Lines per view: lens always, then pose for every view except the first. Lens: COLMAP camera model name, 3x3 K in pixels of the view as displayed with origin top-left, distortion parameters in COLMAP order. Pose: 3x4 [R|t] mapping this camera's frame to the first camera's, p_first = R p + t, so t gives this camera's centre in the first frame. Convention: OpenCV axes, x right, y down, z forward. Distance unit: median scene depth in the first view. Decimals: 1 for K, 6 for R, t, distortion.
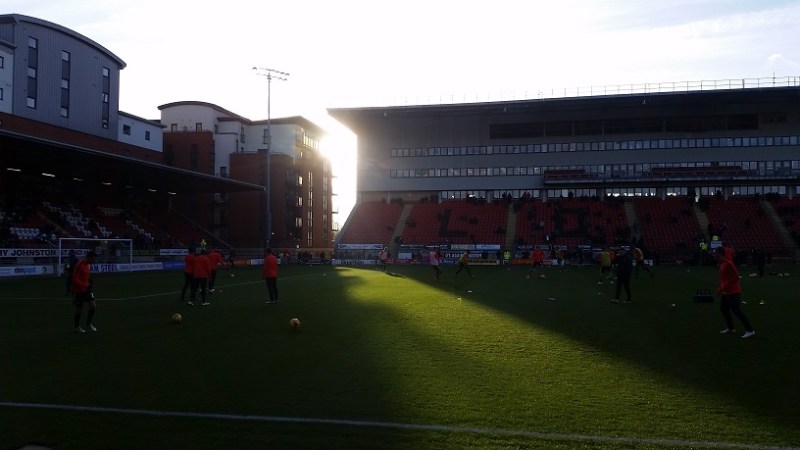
lens RADIAL K [[646.9, 0, 401.4], [0, 646.9, 227.9], [0, 0, 1]] dist [0.092474, -0.155386]
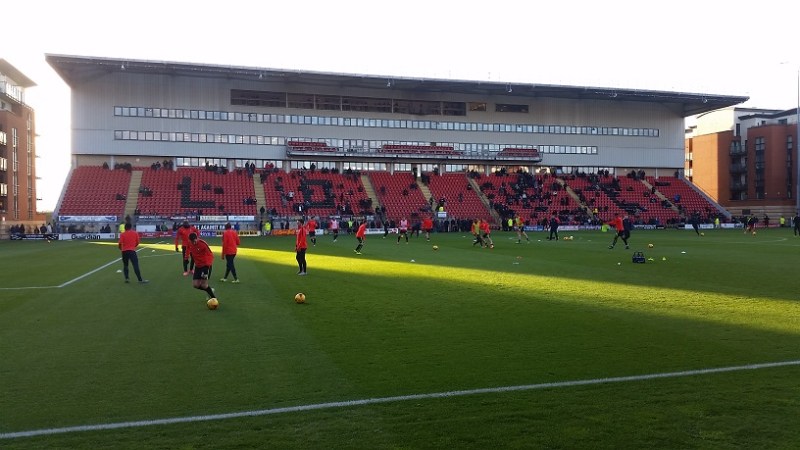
lens RADIAL K [[646.9, 0, 408.2], [0, 646.9, 230.9], [0, 0, 1]] dist [0.092474, -0.155386]
pose [[0.868758, -0.016918, 0.494948, -0.122158], [-0.007829, 0.998822, 0.047882, 0.000362], [-0.495176, -0.045473, 0.867602, 0.029791]]
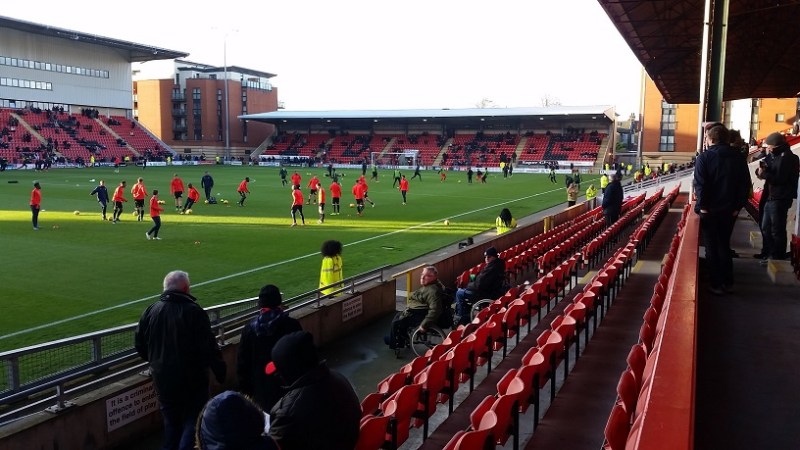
lens RADIAL K [[646.9, 0, 394.6], [0, 646.9, 234.8], [0, 0, 1]] dist [0.092474, -0.155386]
pose [[0.217490, -0.126358, 0.967849, -0.297436], [-0.044115, 0.989299, 0.139072, -0.018990], [-0.975065, -0.072943, 0.209589, 0.013703]]
